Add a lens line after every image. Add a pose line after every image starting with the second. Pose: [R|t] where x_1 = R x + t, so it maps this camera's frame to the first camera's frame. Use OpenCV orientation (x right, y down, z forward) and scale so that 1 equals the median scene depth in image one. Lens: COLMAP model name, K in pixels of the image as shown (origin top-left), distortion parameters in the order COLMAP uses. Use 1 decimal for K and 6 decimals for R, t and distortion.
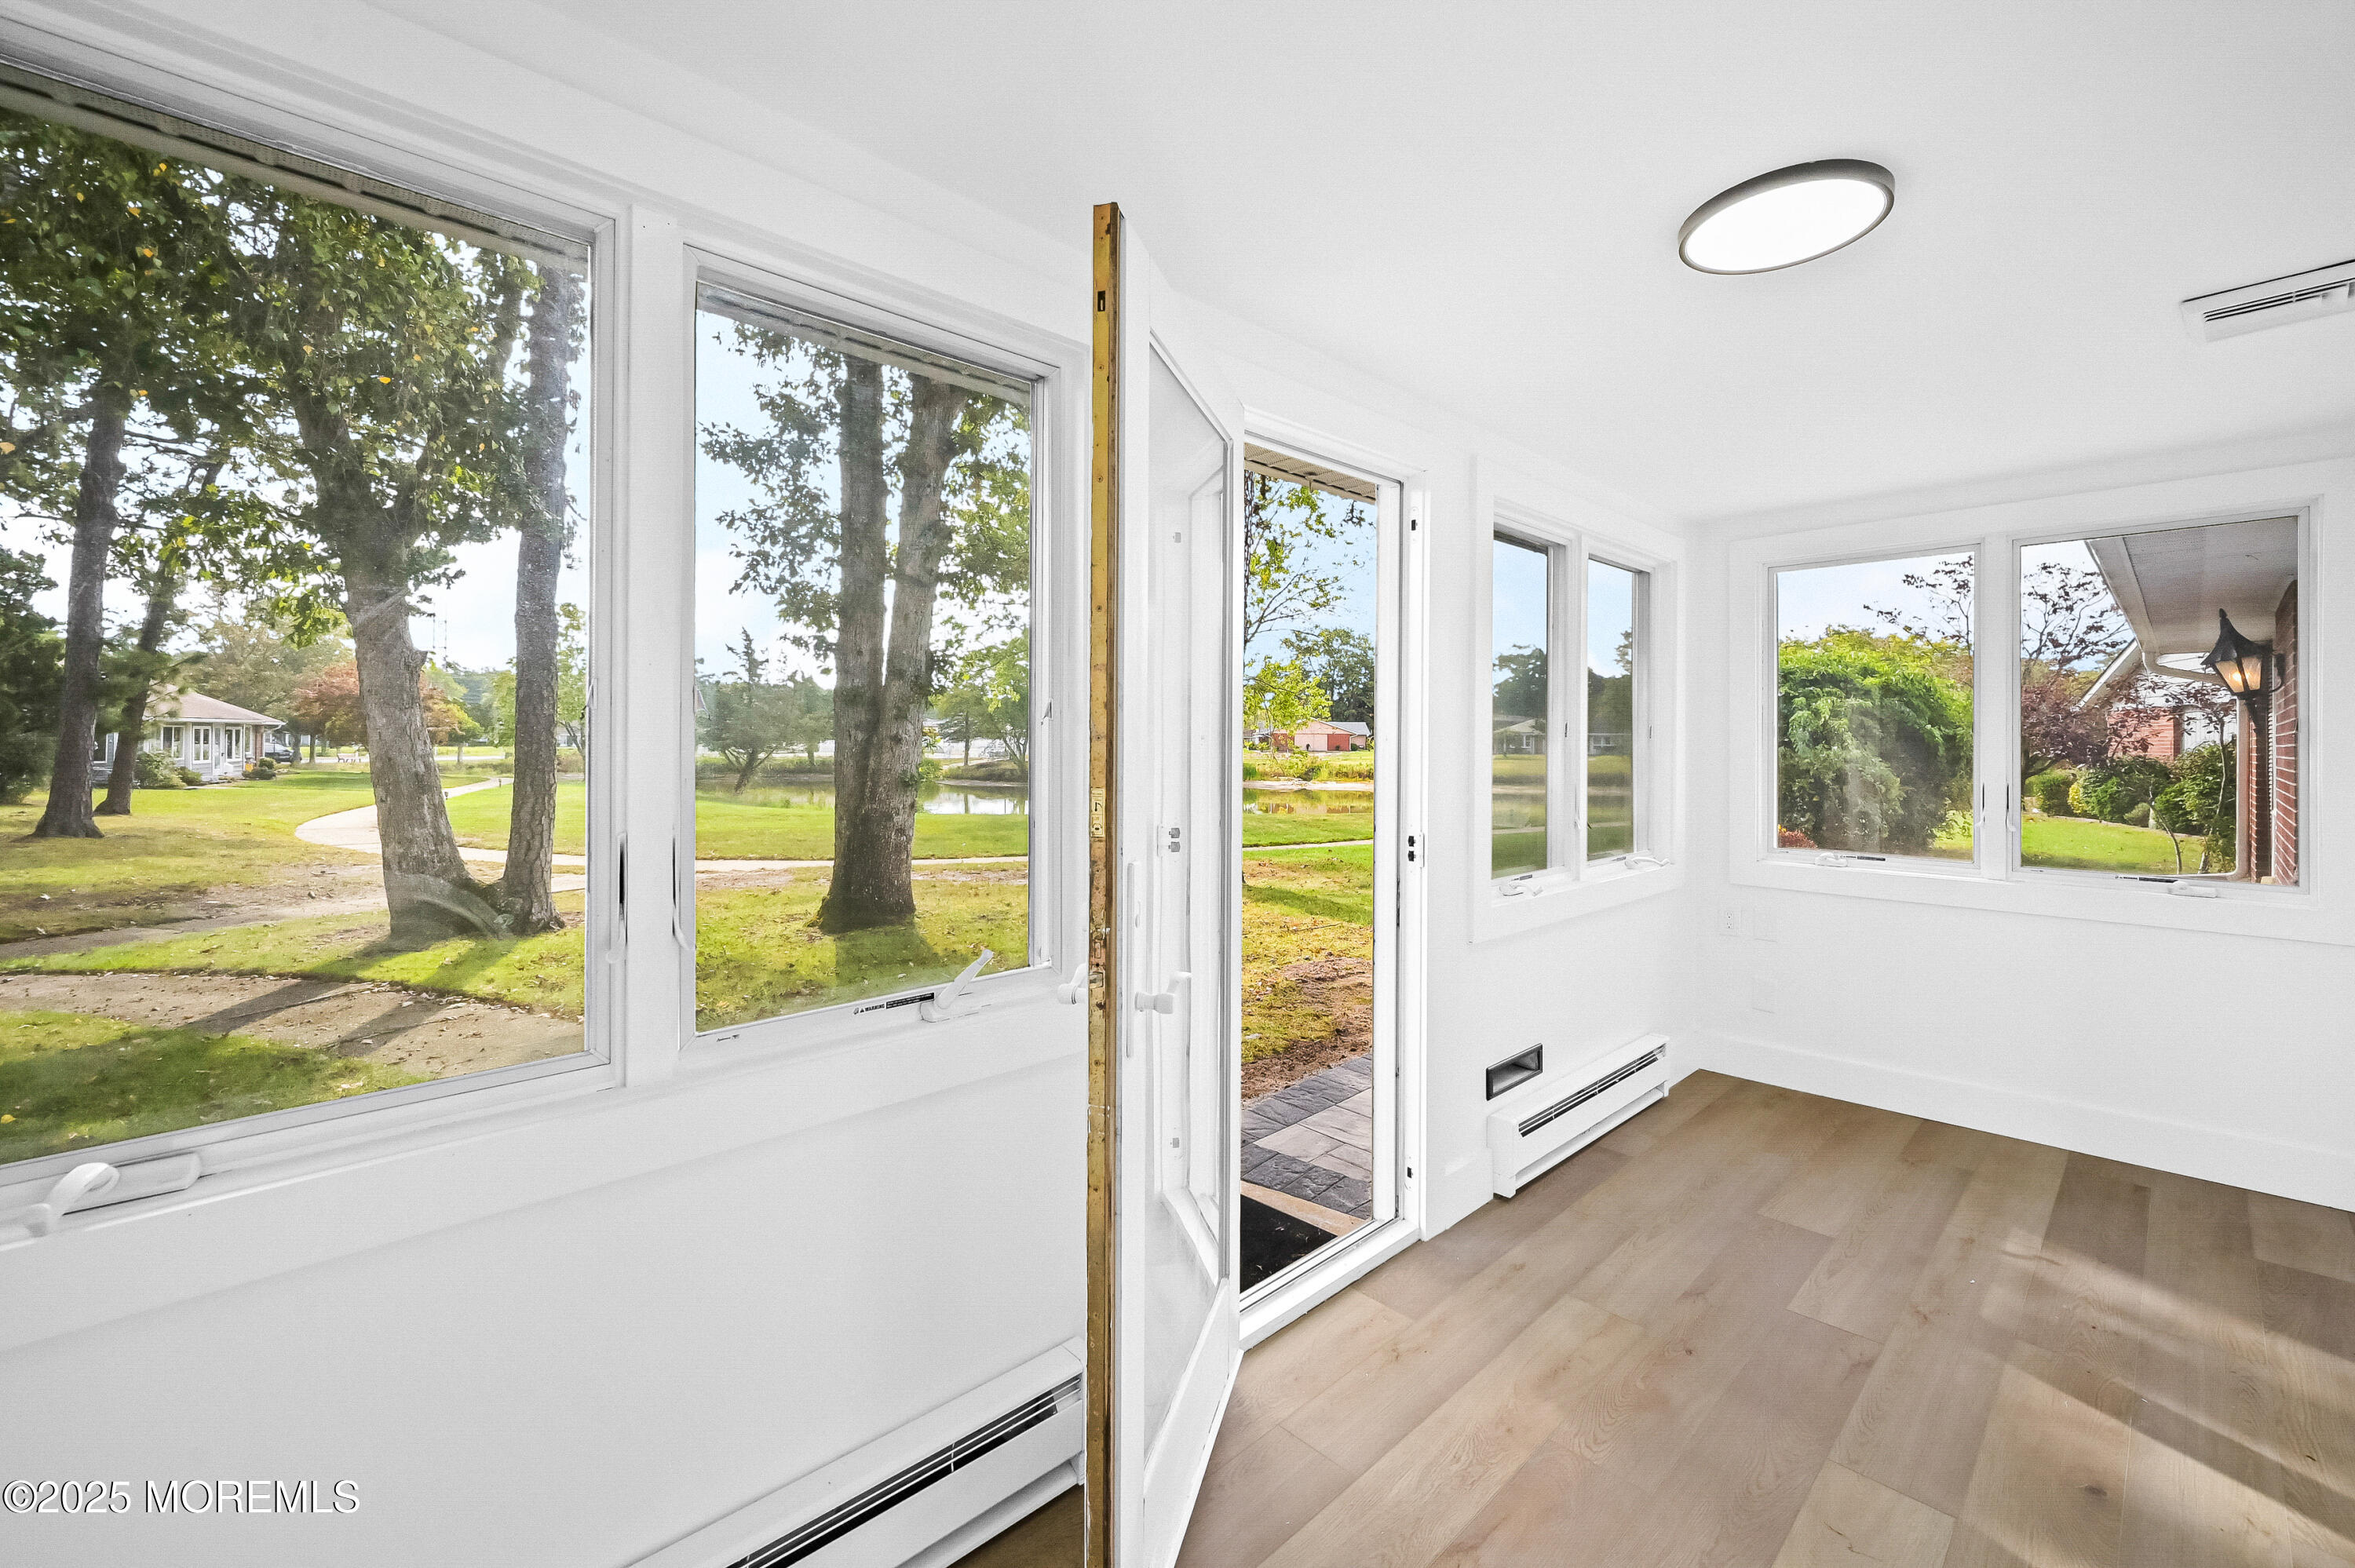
lens RADIAL K [[957.2, 0, 1181.3], [0, 957.2, 730.8], [0, 0, 1]] dist [0.002108, 0.000207]
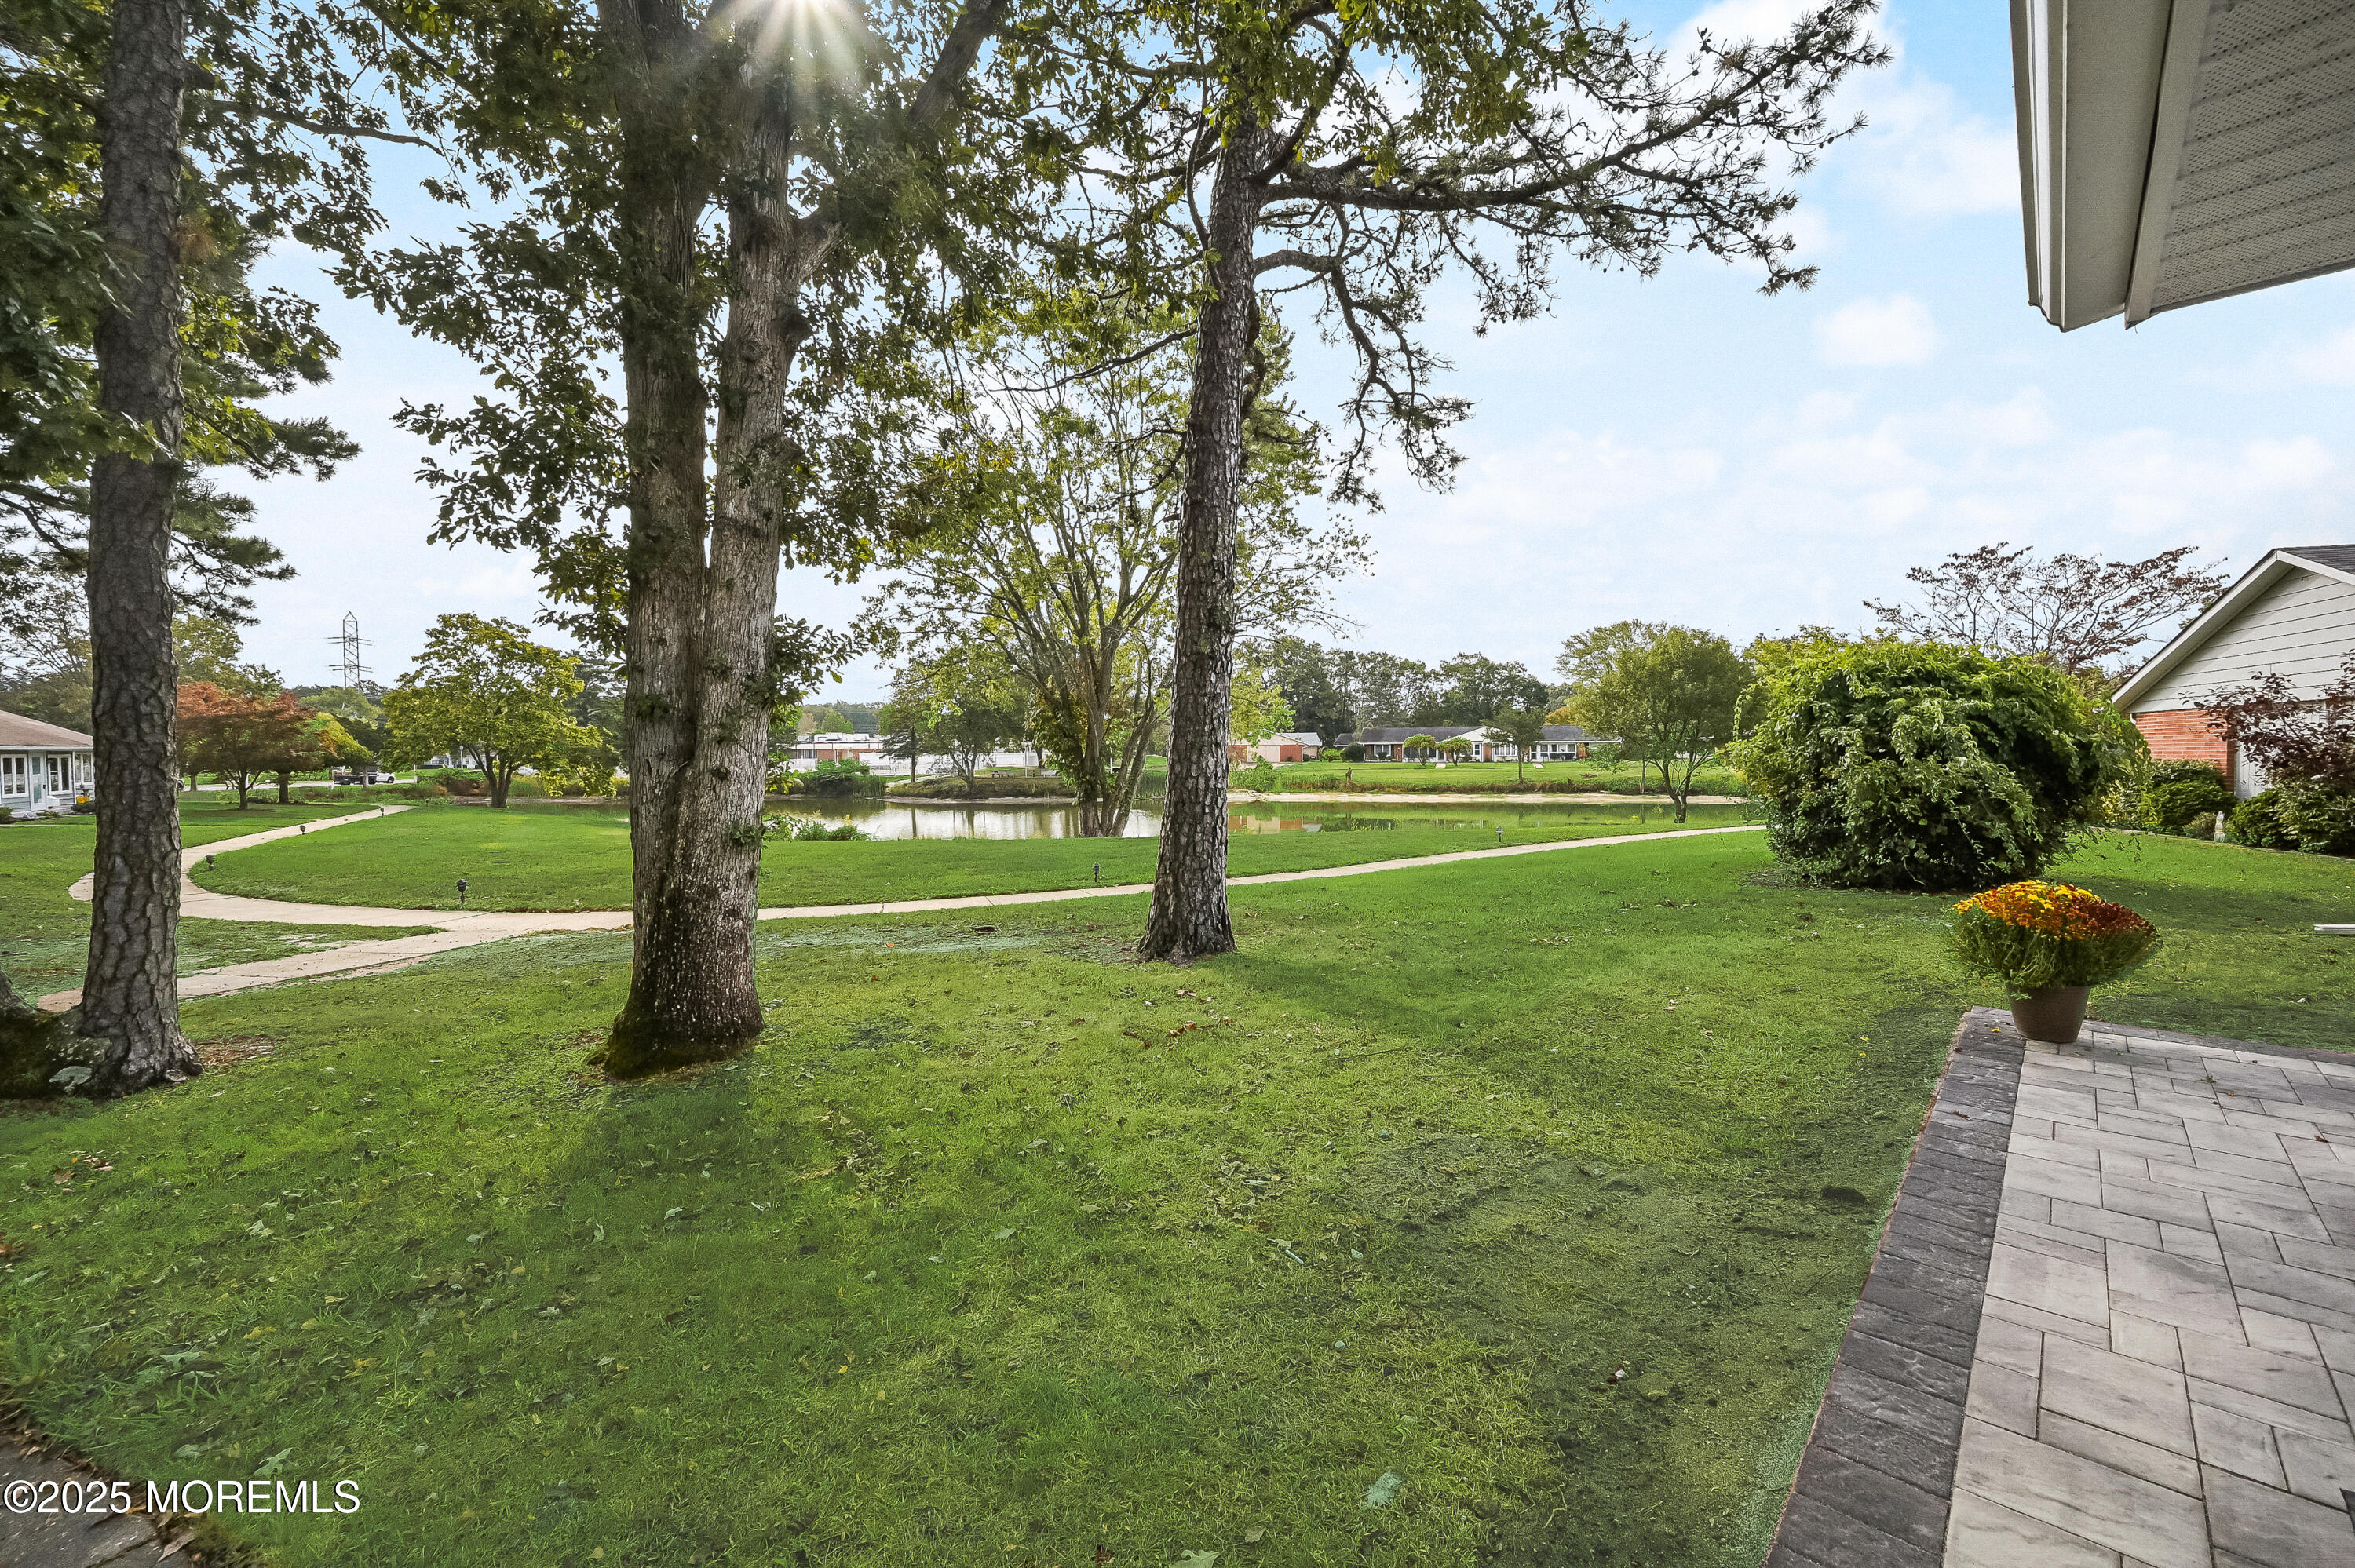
lens RADIAL K [[941.6, 0, 1181.8], [0, 941.6, 746.6], [0, 0, 1]] dist [0.001563, 0.000206]
pose [[0.998517, -0.013136, 0.052825, -0.007004], [0.012926, 0.999907, 0.004321, -0.002953], [-0.052877, -0.003632, 0.998594, 0.123104]]
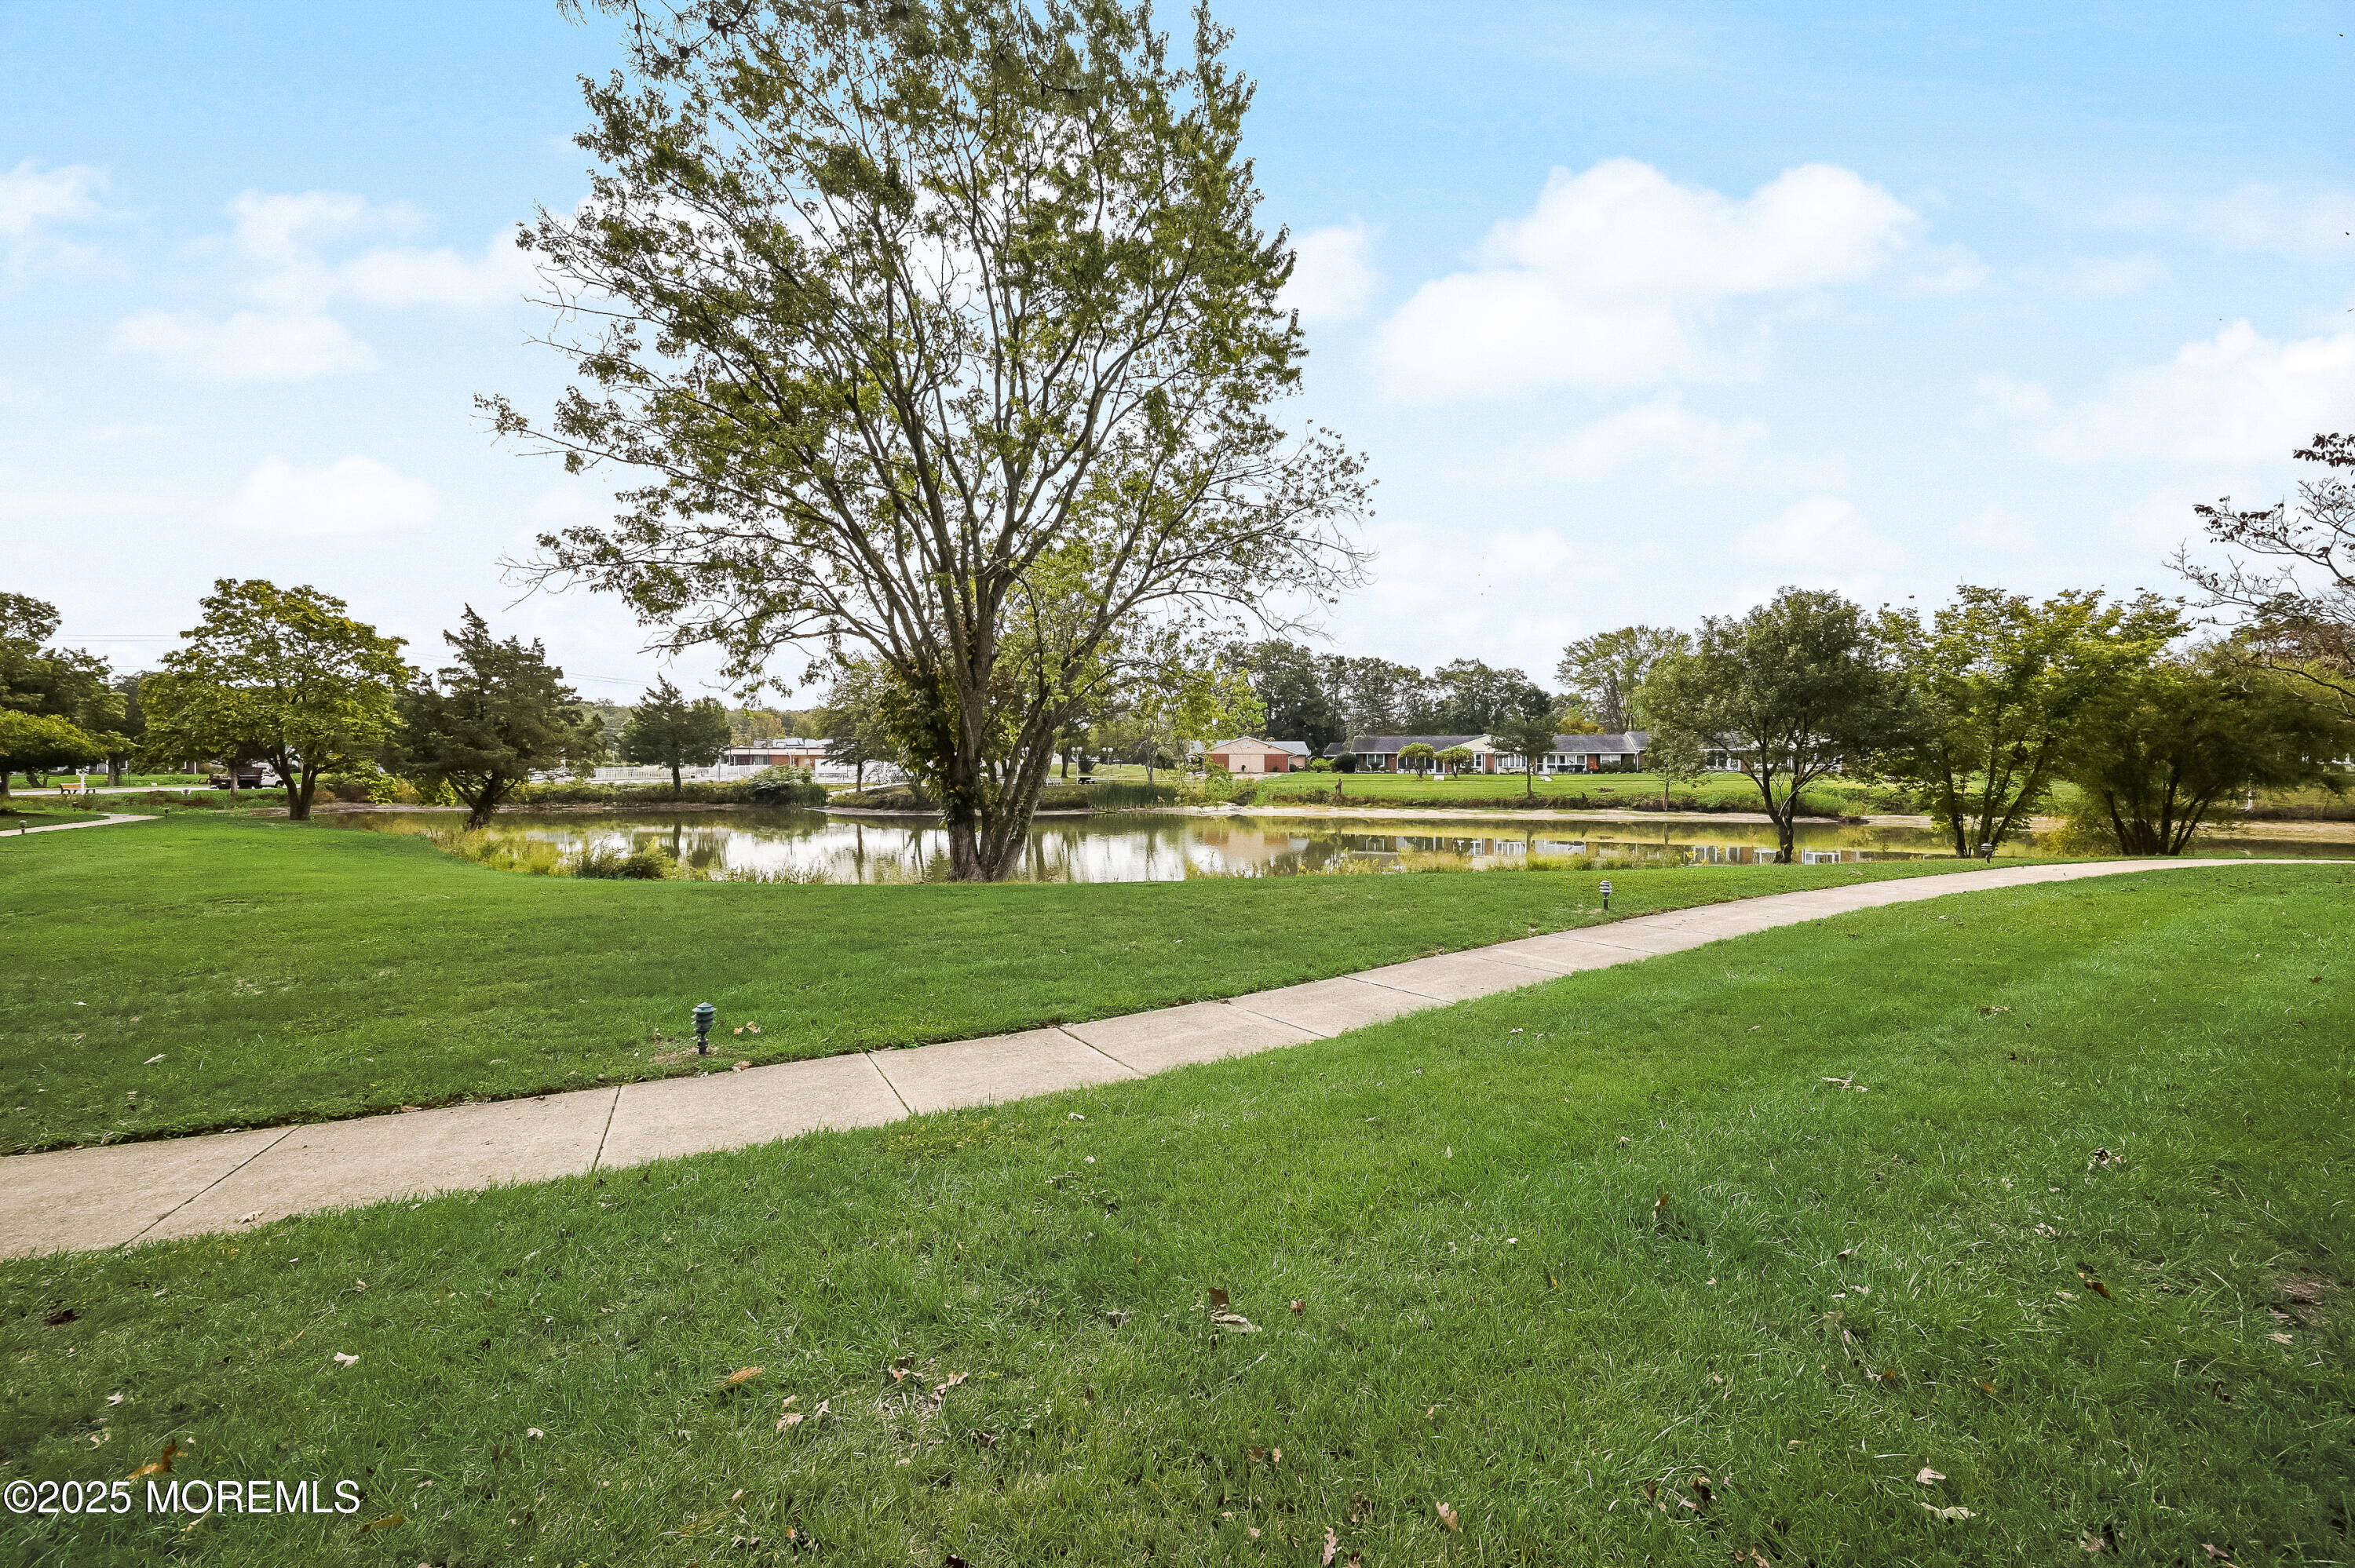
lens RADIAL K [[941.6, 0, 1181.8], [0, 941.6, 746.6], [0, 0, 1]] dist [0.001563, 0.000206]
pose [[0.998026, -0.004132, 0.062669, 0.081412], [0.004564, 0.999967, -0.006745, 0.009976], [-0.062640, 0.007018, 0.998012, 0.496197]]
